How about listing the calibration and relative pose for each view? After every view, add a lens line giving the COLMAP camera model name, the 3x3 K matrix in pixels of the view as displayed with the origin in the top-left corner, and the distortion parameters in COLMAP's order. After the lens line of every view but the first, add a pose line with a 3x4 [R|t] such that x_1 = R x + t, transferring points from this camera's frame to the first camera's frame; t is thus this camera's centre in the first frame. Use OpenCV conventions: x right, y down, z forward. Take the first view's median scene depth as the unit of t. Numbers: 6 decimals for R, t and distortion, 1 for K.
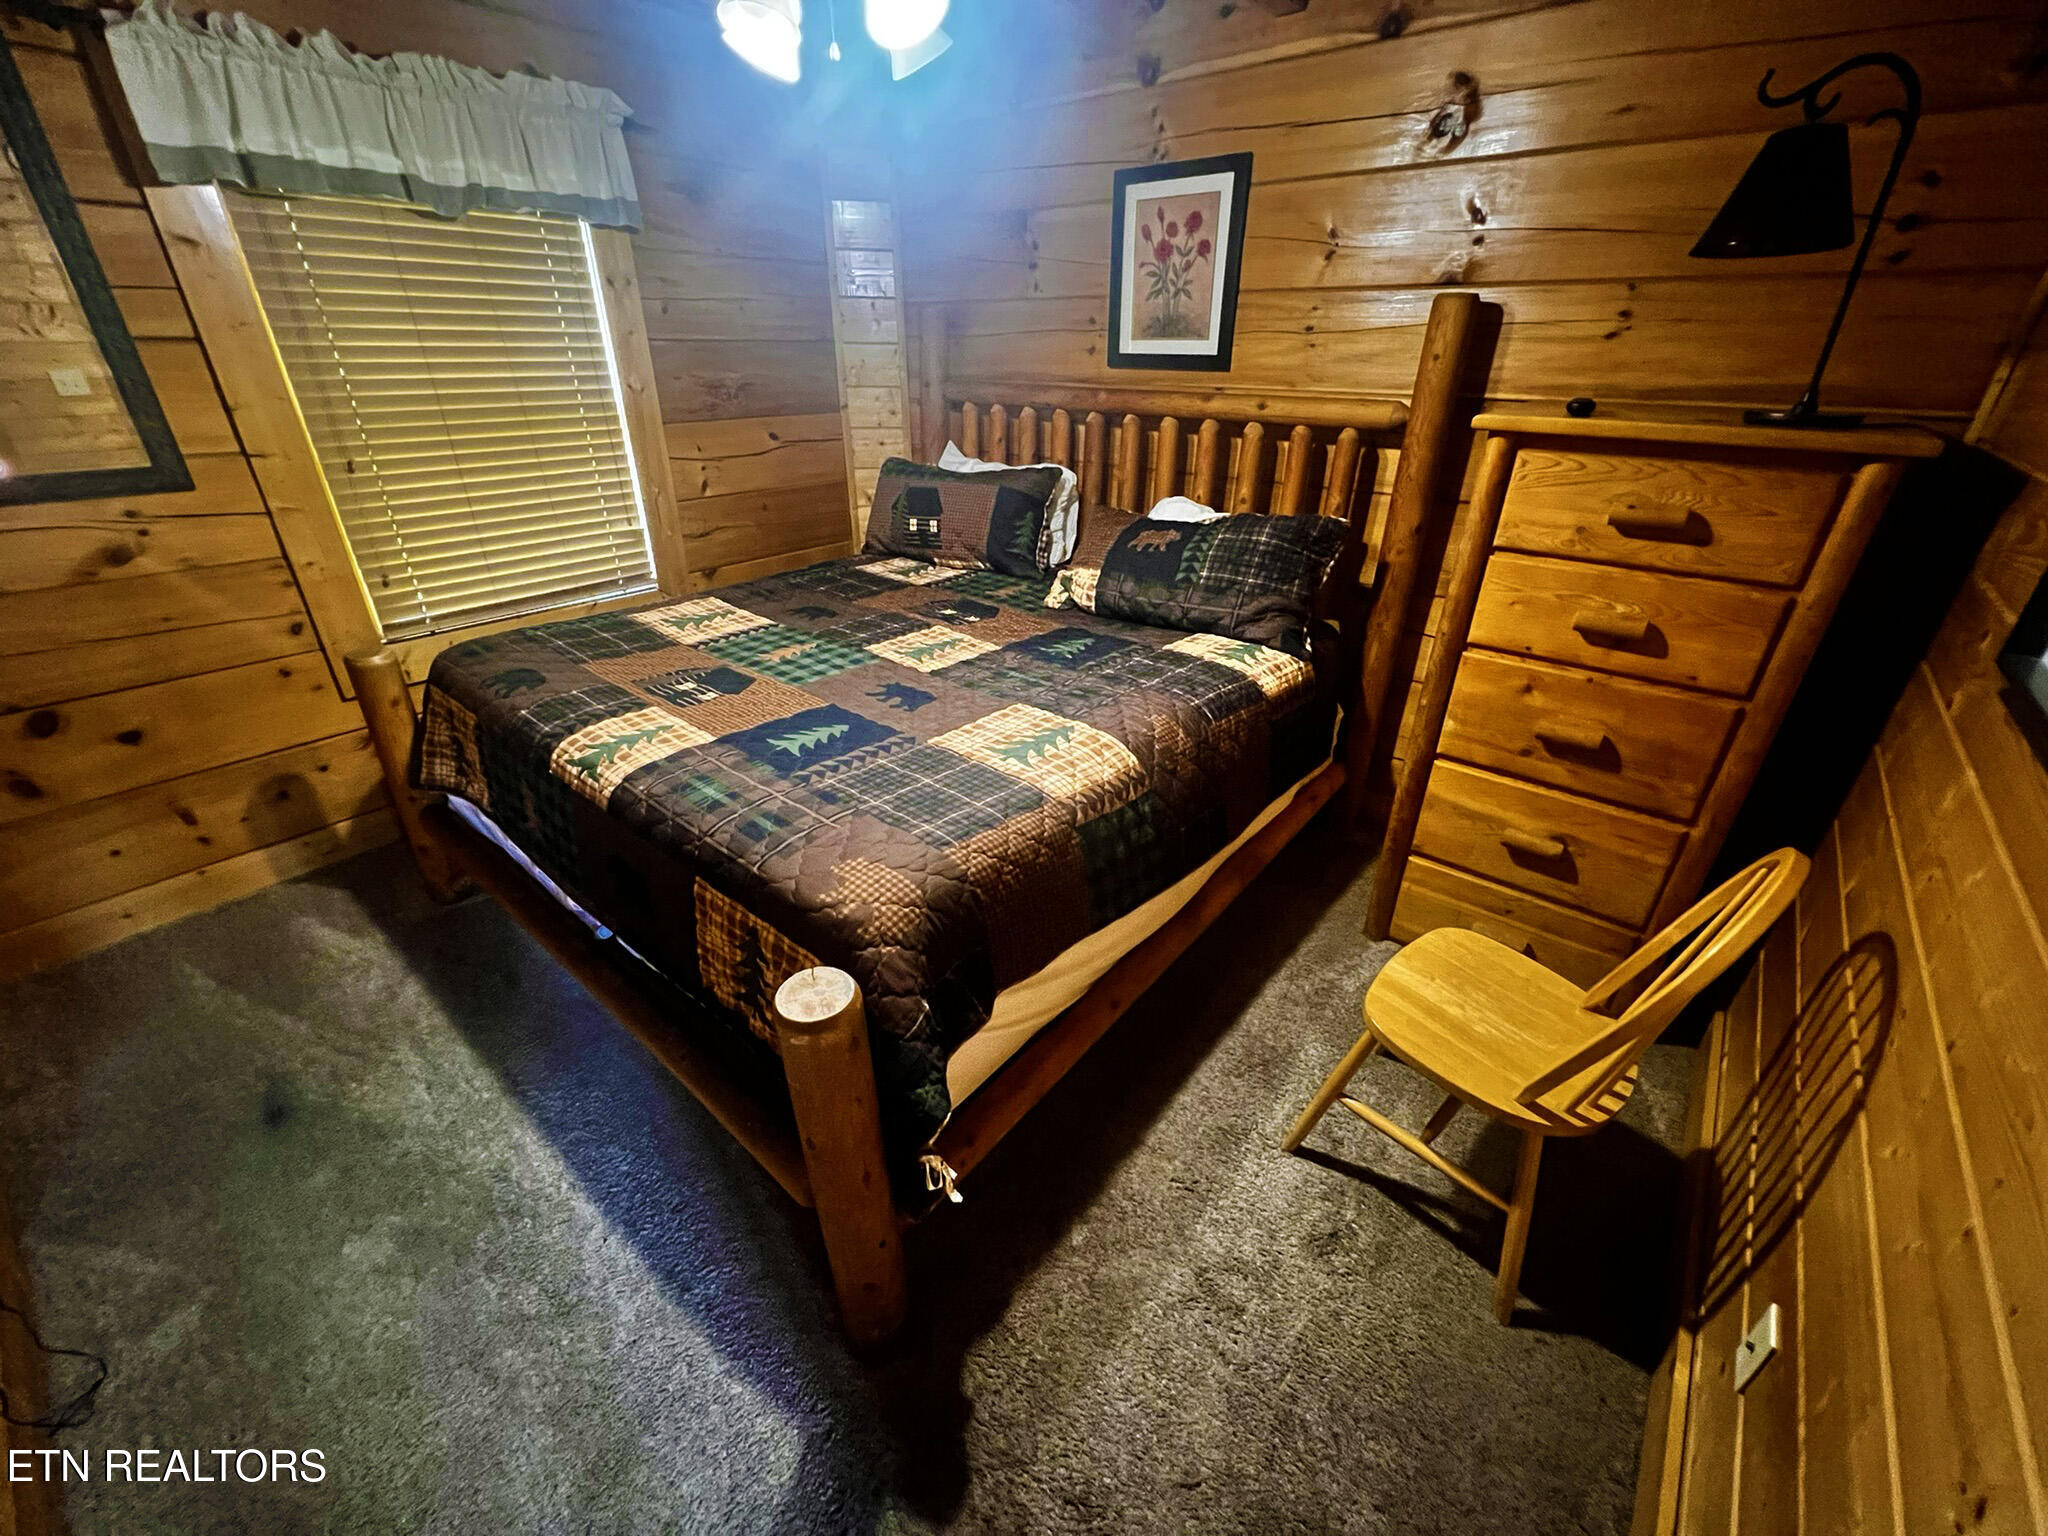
lens RADIAL K [[822.3, 0, 1025.5], [0, 822.3, 772.0], [0, 0, 1]] dist [-0.002833, 0.001037]
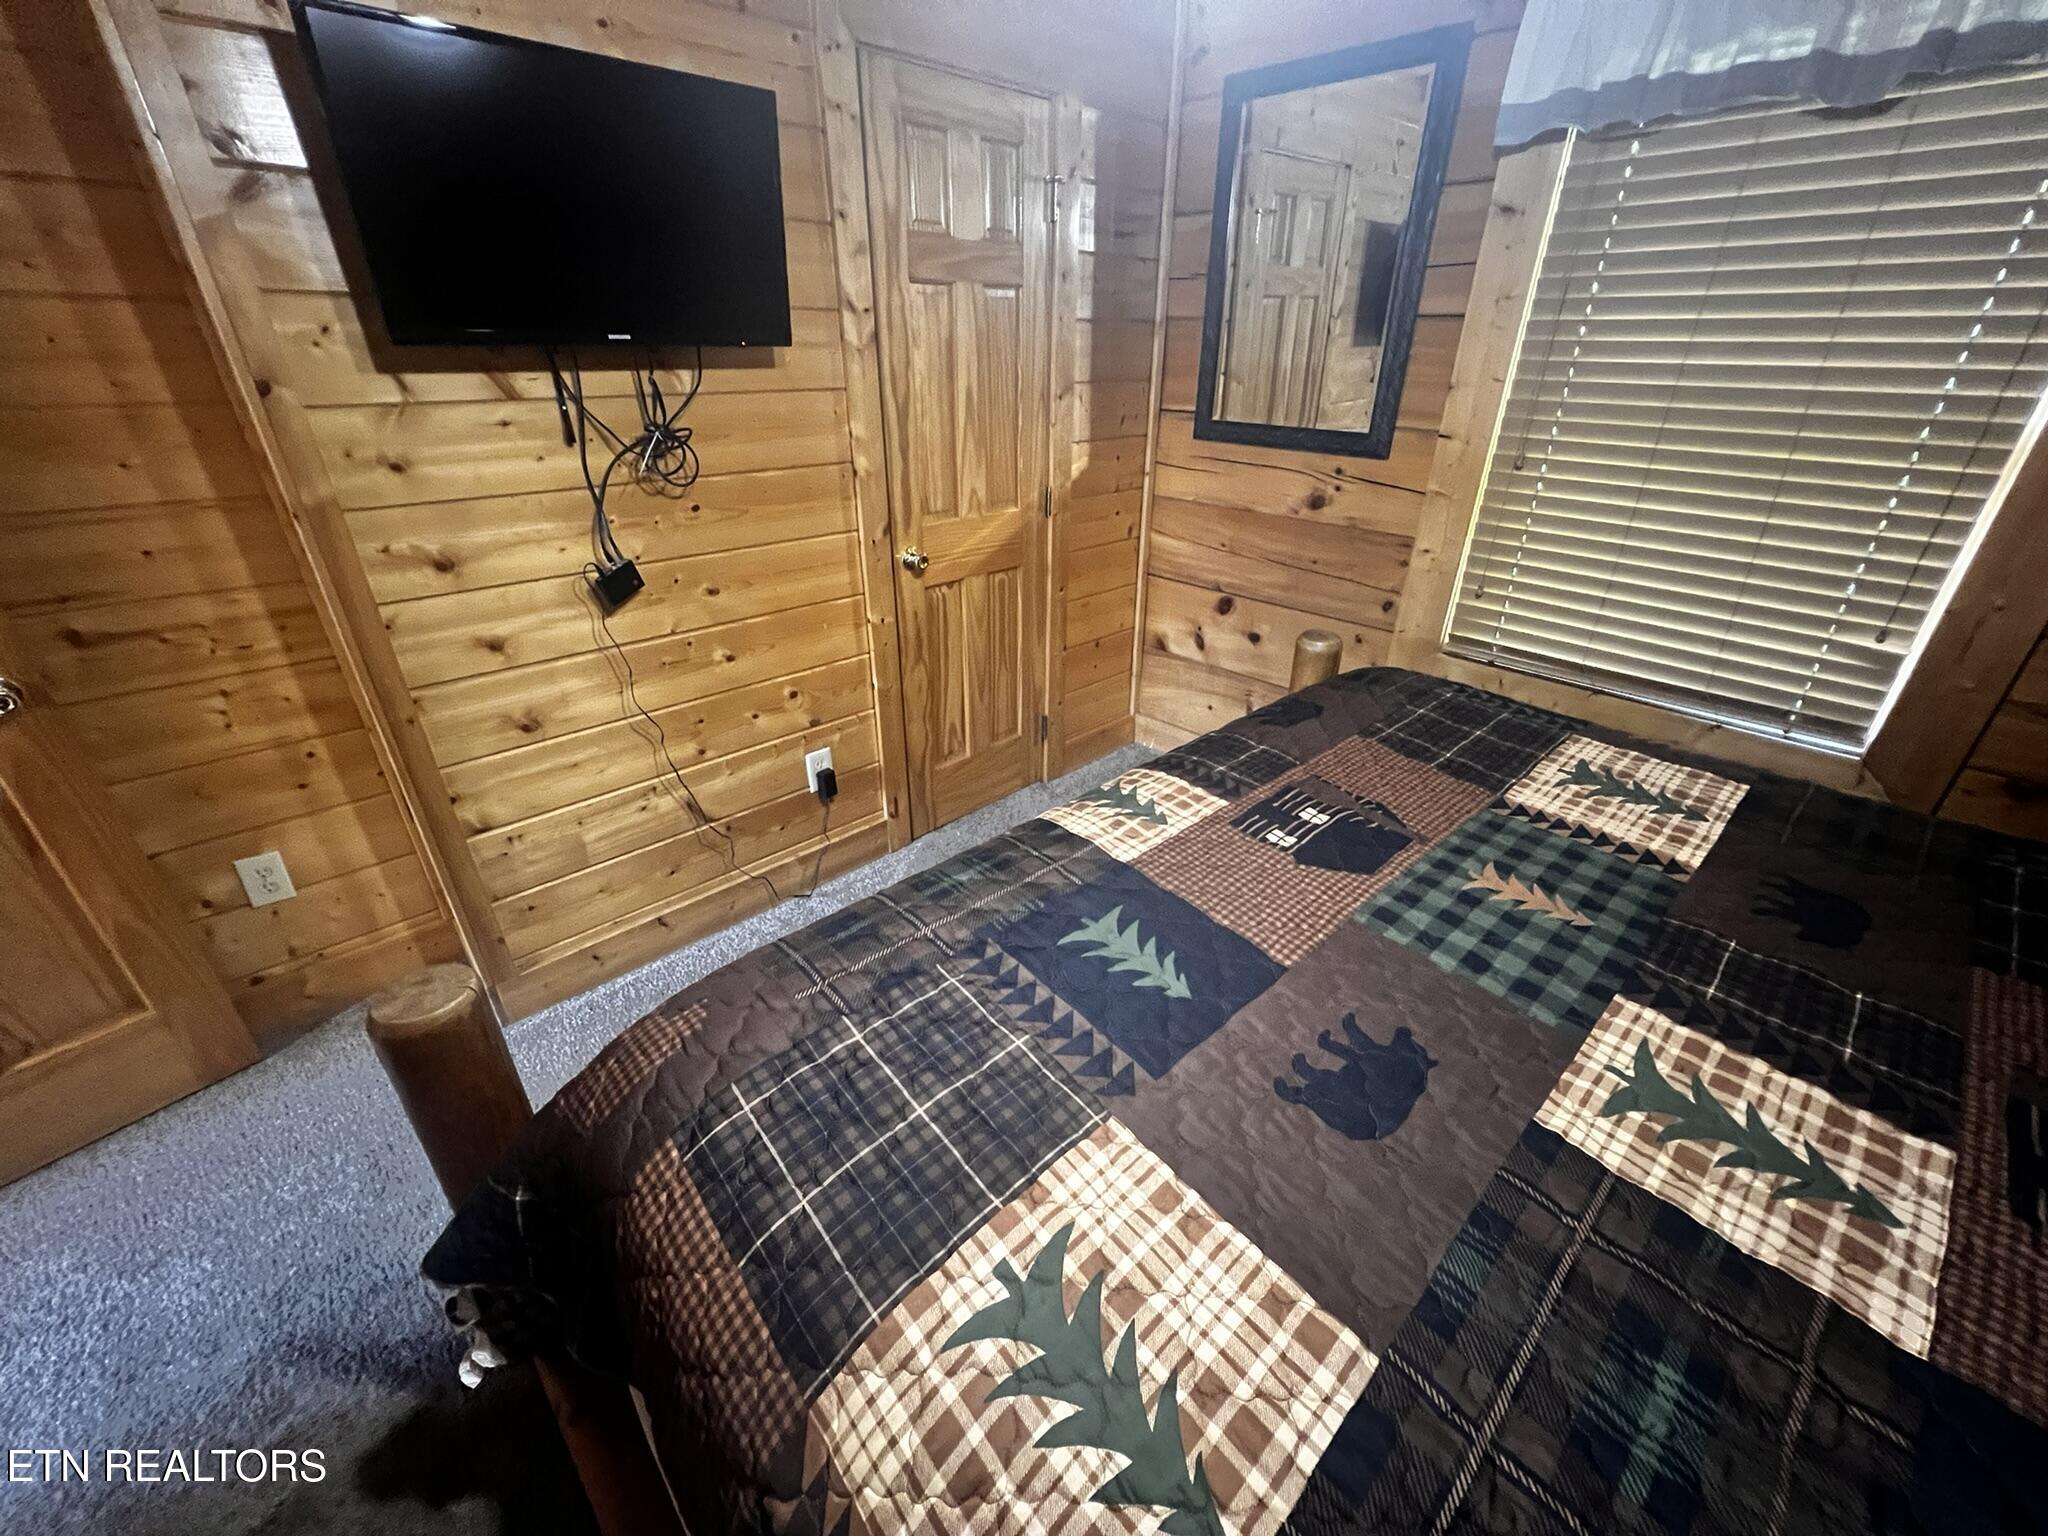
lens RADIAL K [[822.3, 0, 1027.4], [0, 822.3, 770.1], [0, 0, 1]] dist [-0.002833, 0.001037]
pose [[-0.116078, 0.448474, -0.886226, 0.157863], [-0.469743, 0.761376, 0.446821, -0.281921], [0.875138, 0.468165, 0.122288, 0.622743]]
